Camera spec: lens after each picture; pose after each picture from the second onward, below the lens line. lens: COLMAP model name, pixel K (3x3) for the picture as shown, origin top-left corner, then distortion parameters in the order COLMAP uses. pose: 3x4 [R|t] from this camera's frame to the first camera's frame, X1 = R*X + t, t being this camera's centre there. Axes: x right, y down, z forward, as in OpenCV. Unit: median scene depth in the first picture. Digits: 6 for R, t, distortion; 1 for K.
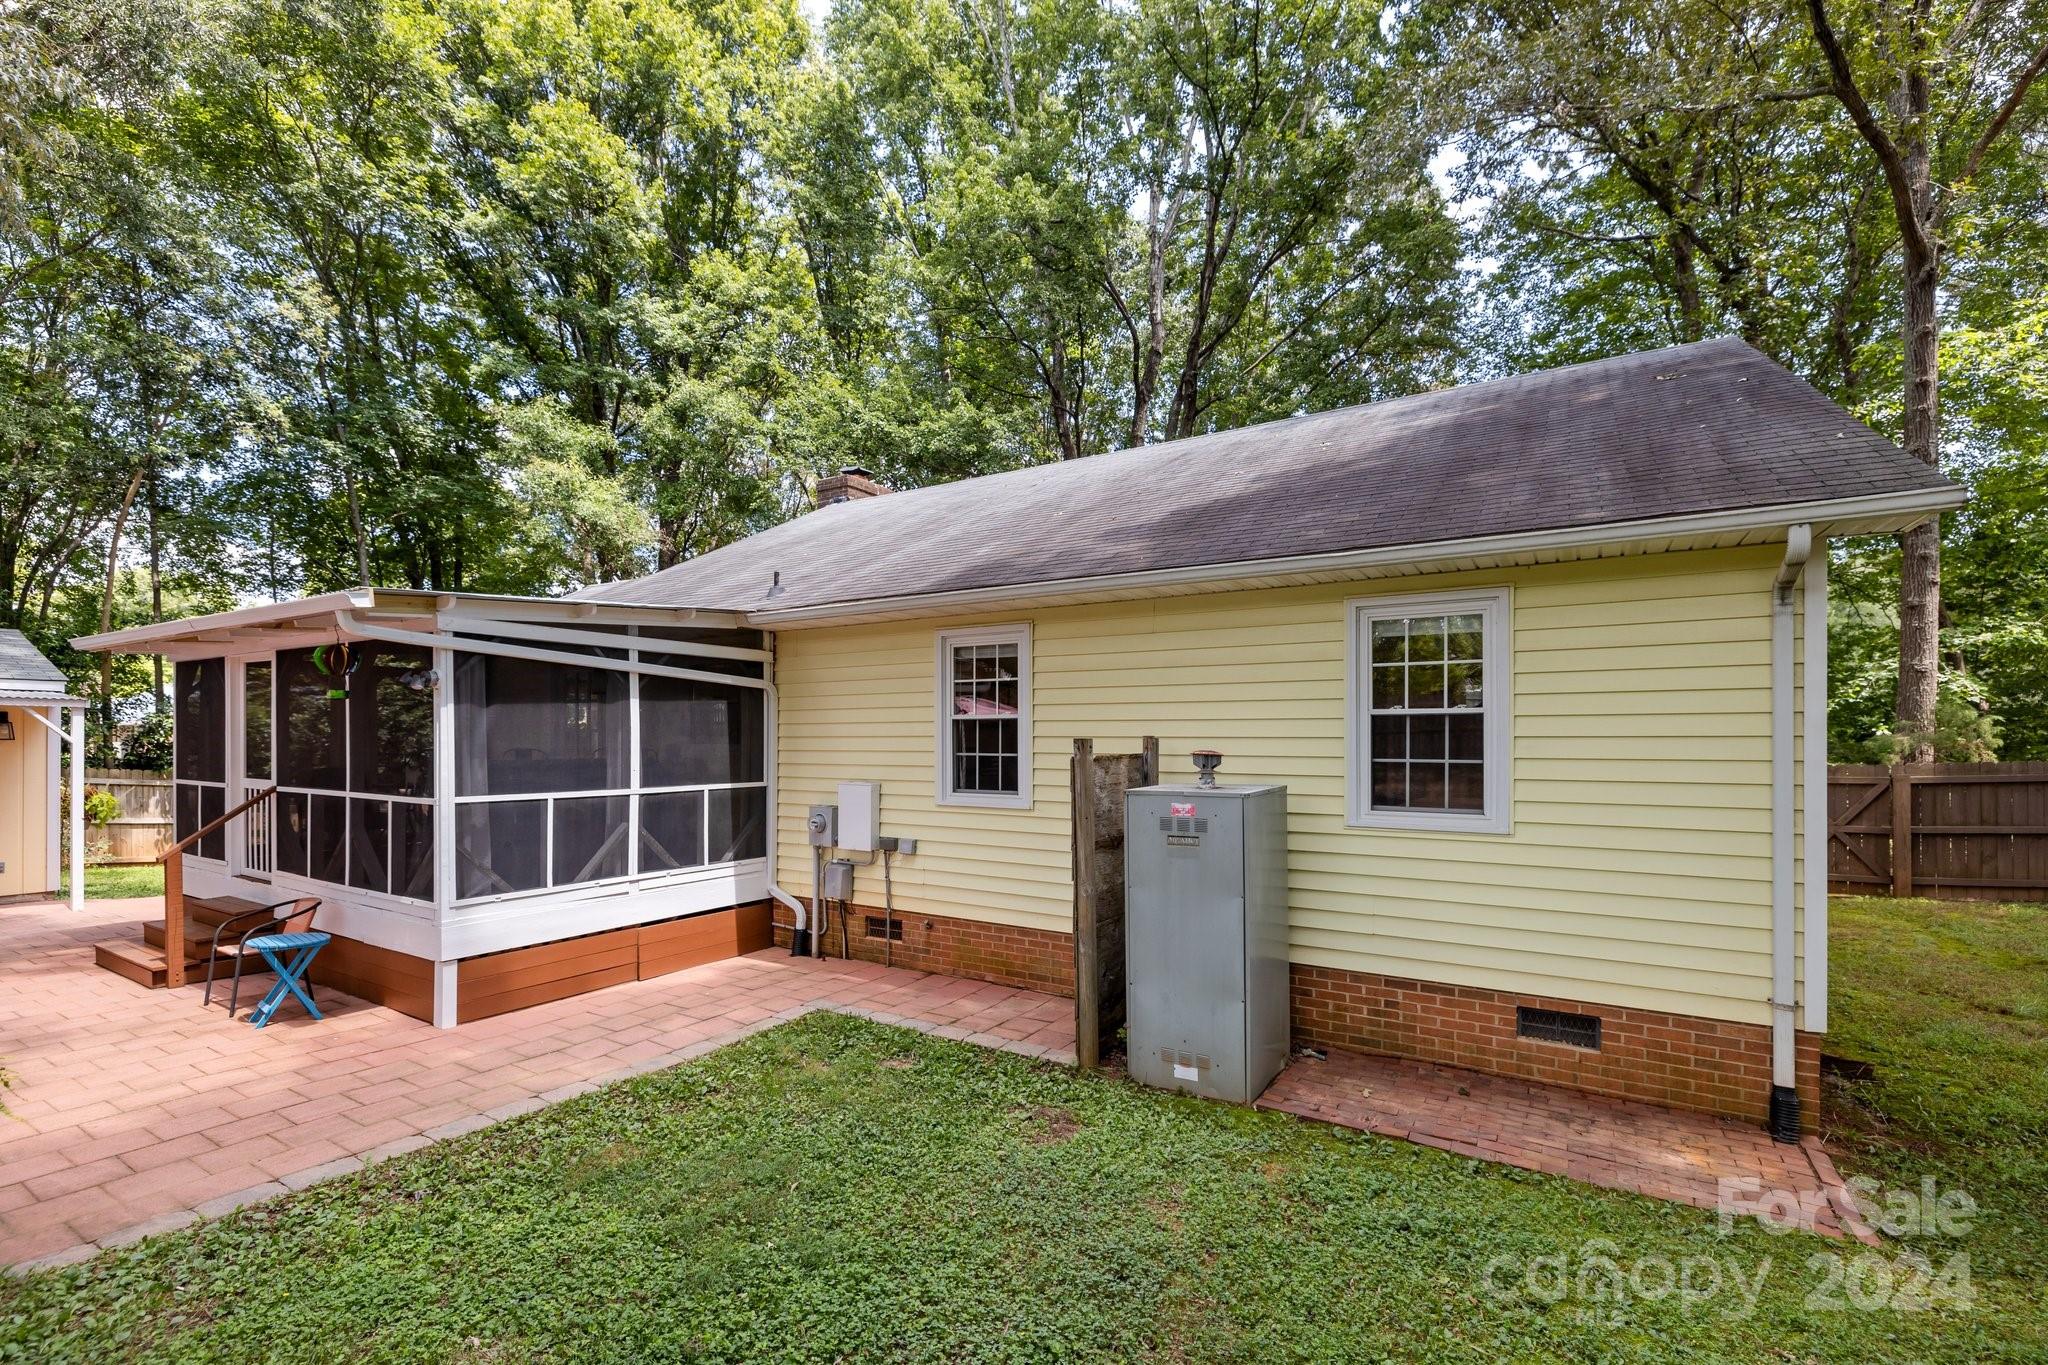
lens RADIAL K [[893.9, 0, 1020.8], [0, 893.9, 750.8], [0, 0, 1]] dist [-0.001894, -0.000150]
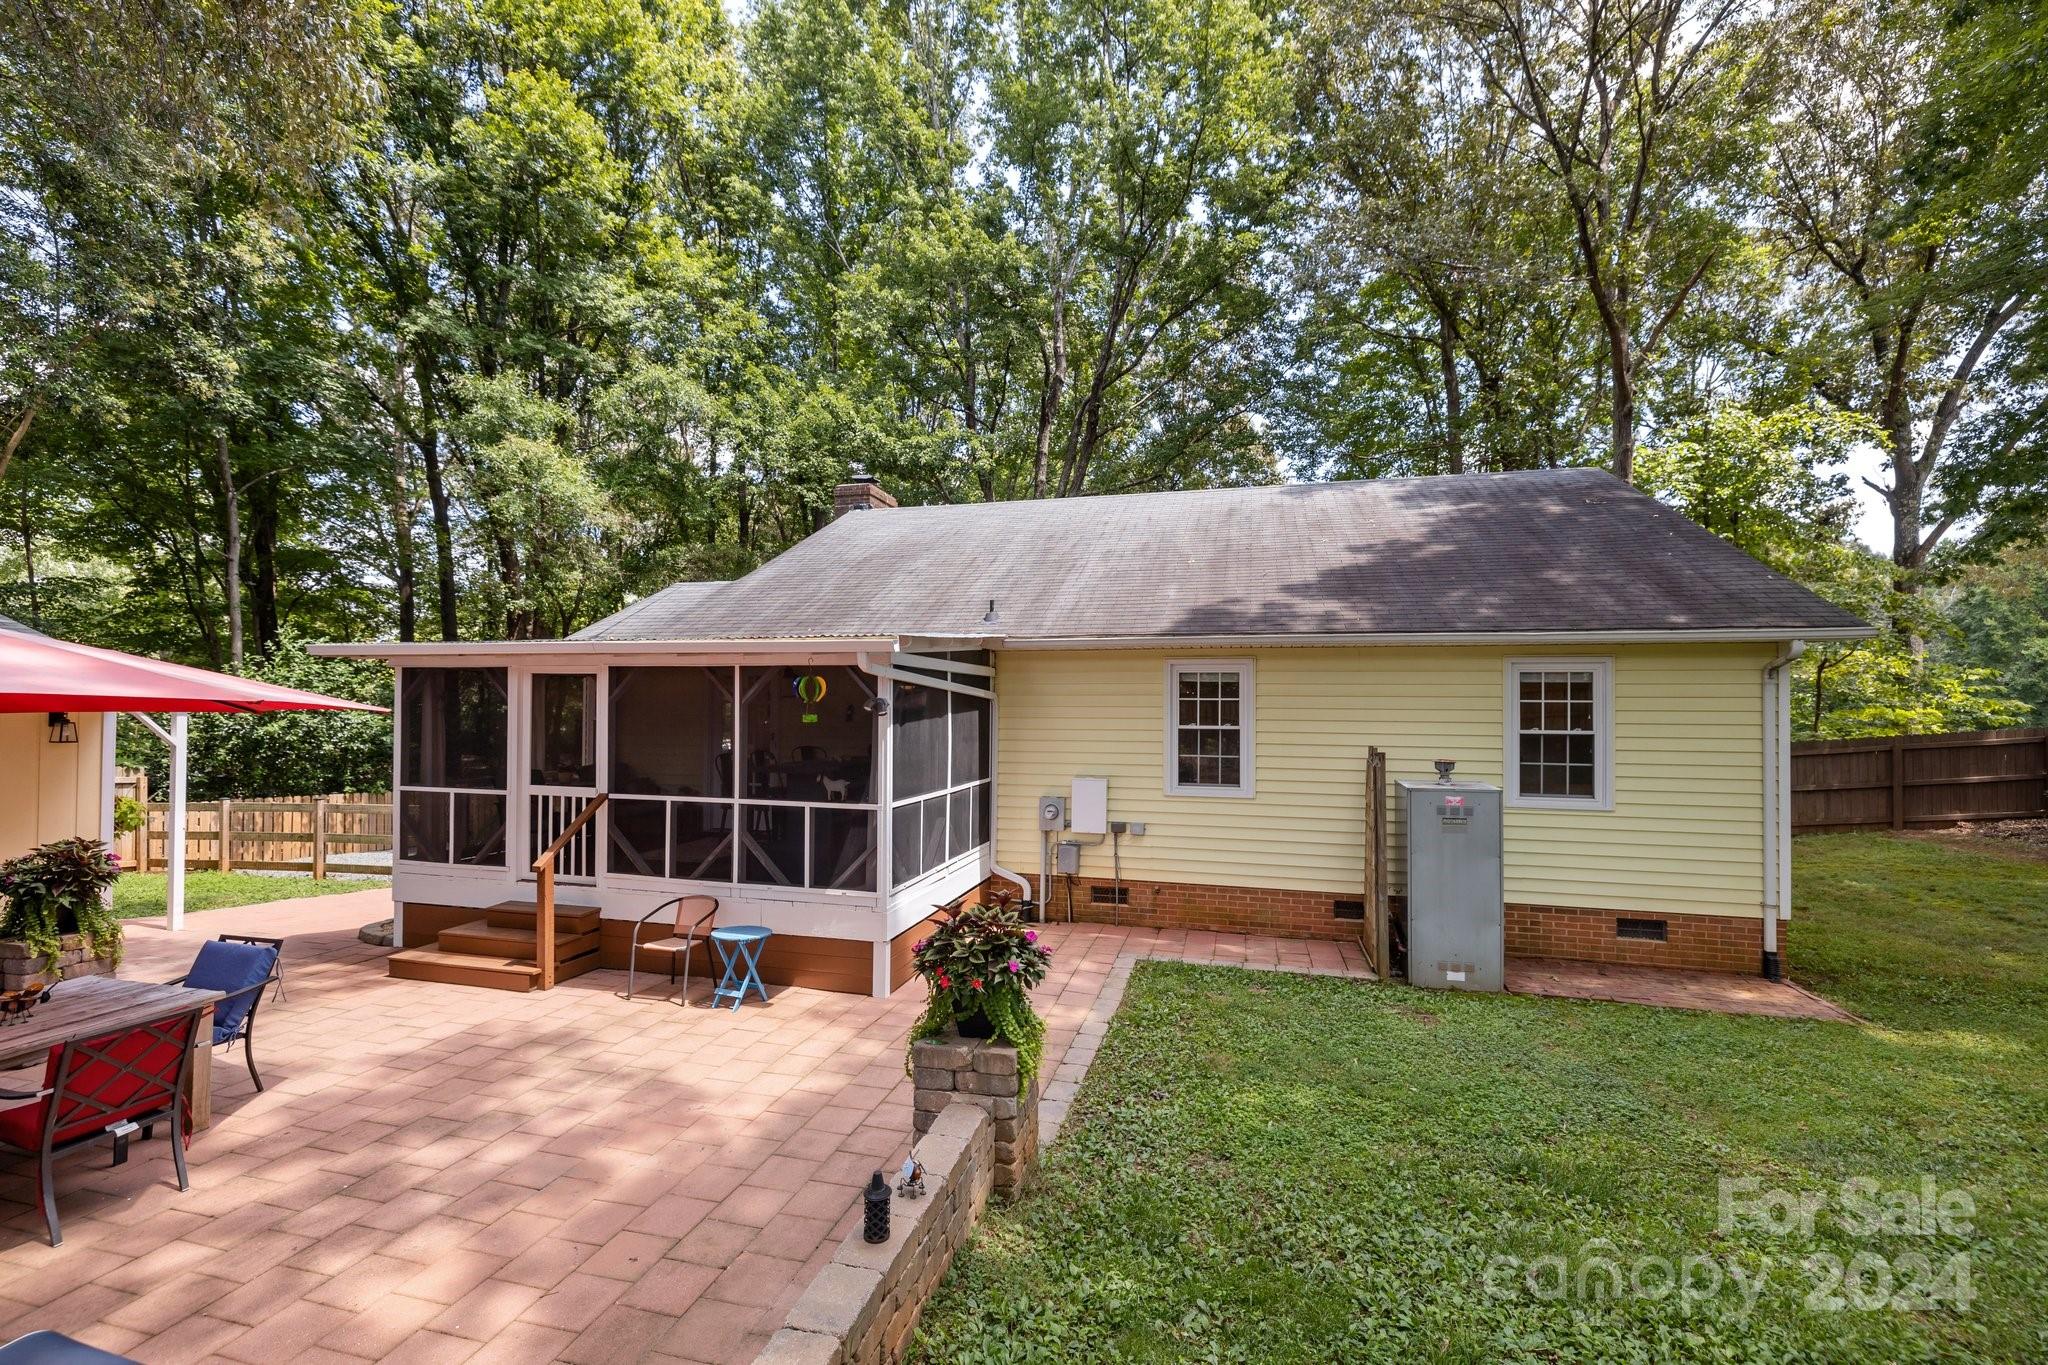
lens RADIAL K [[872.0, 0, 1026.9], [0, 872.0, 711.5], [0, 0, 1]] dist [0.002795, 0.000040]
pose [[0.956293, 0.004502, 0.292375, -0.806333], [-0.002047, 0.999960, -0.008700, -0.060436], [-0.292403, 0.007721, 0.956264, -0.168204]]
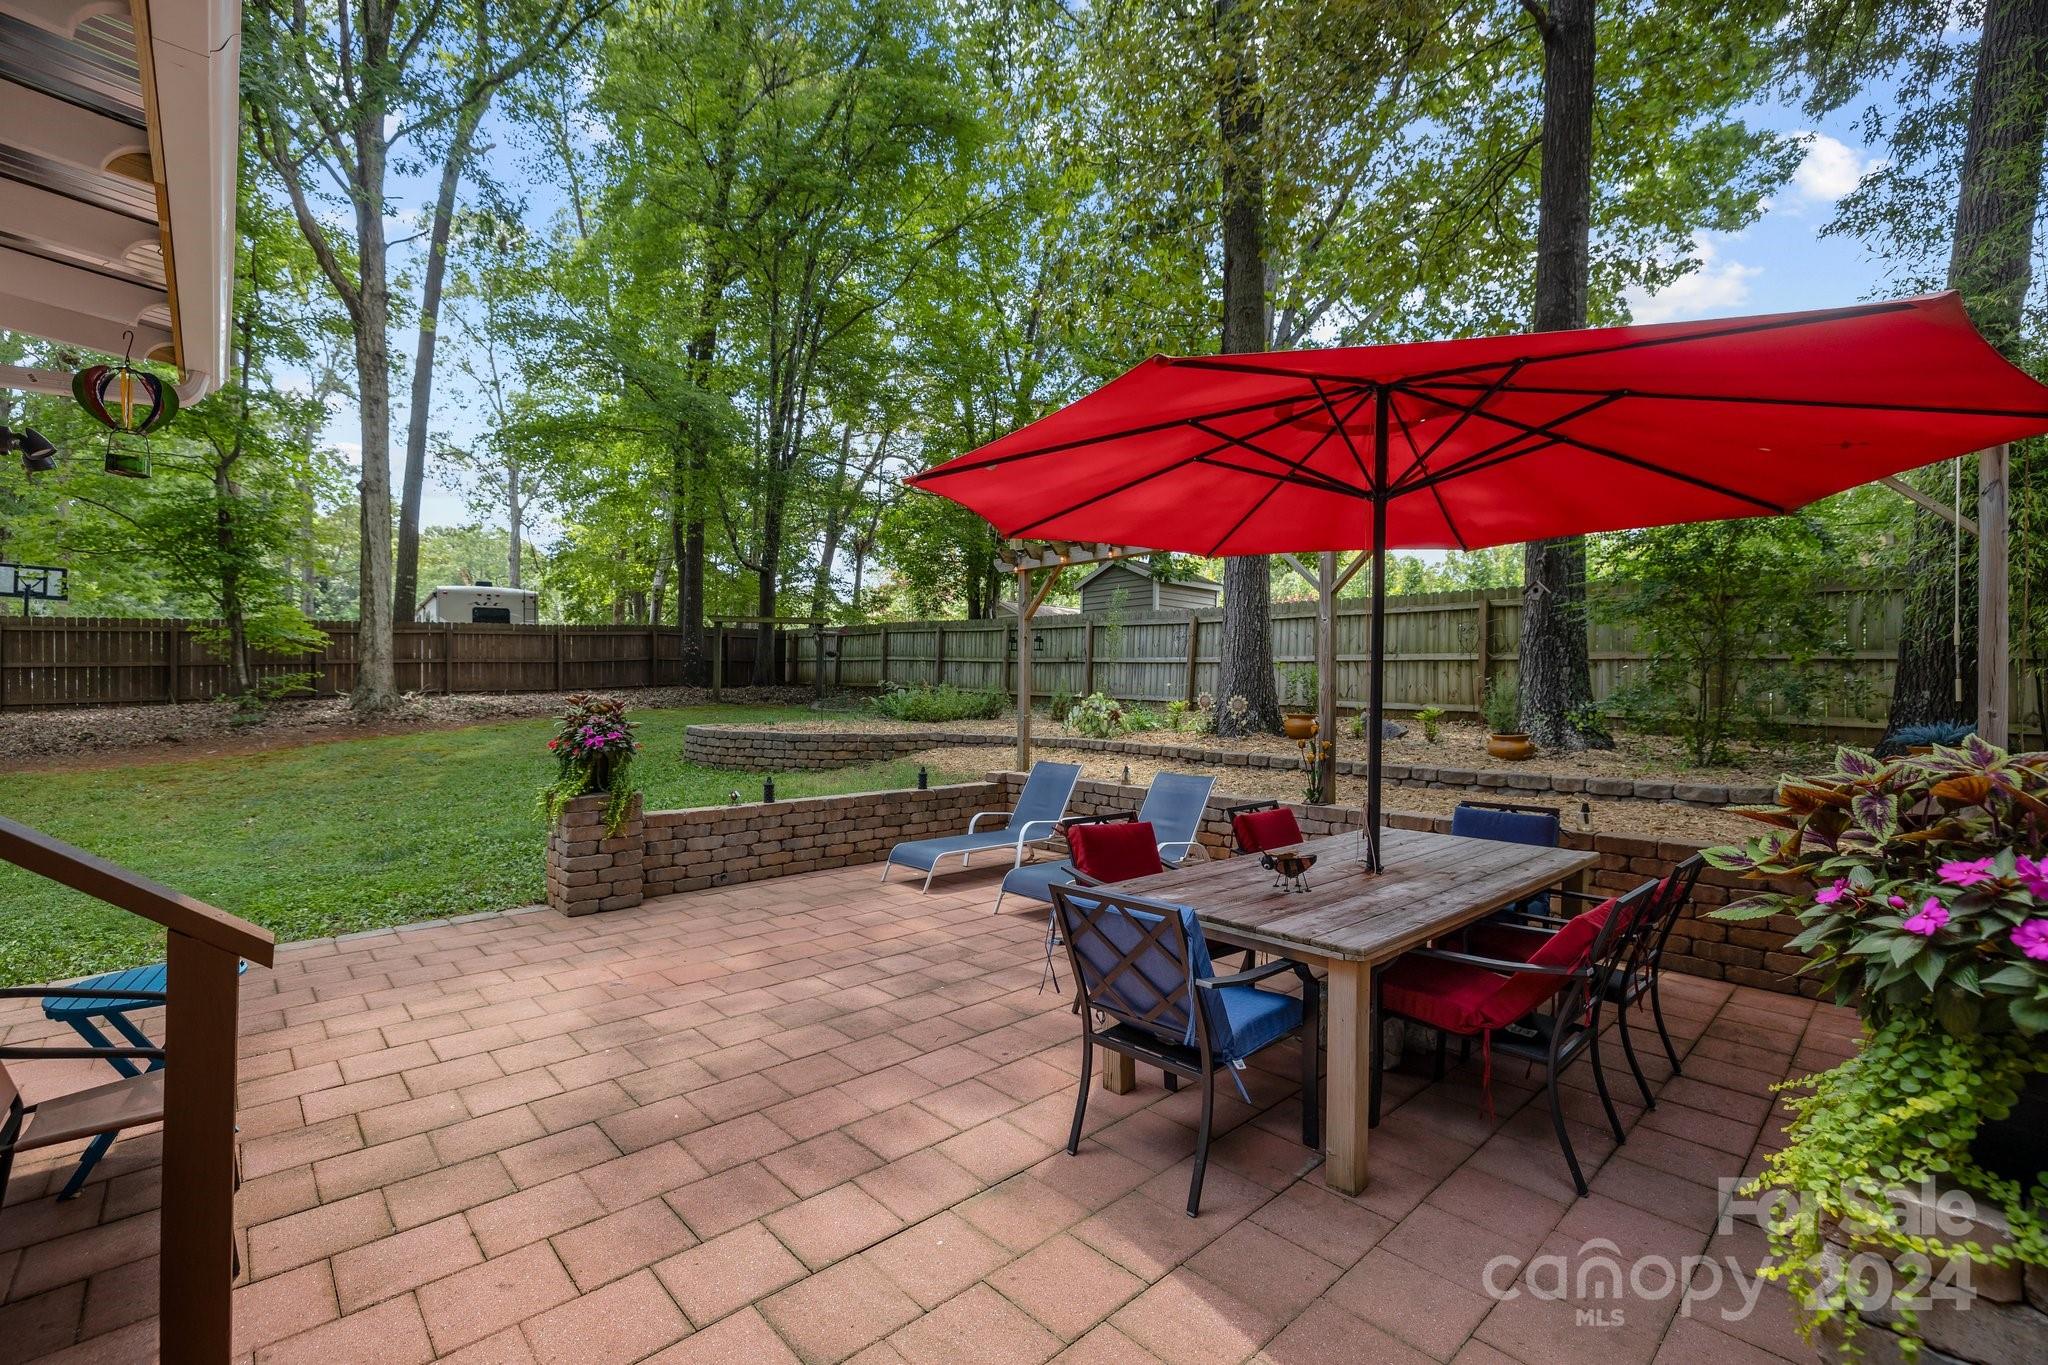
lens RADIAL K [[877.1, 0, 1011.3], [0, 877.1, 687.3], [0, 0, 1]] dist [-0.000219, -0.000311]
pose [[-0.957951, -0.013326, 0.286623, -1.374082], [-0.014361, 0.999896, -0.001509, 0.056840], [-0.286573, -0.005561, -0.958042, 1.322531]]
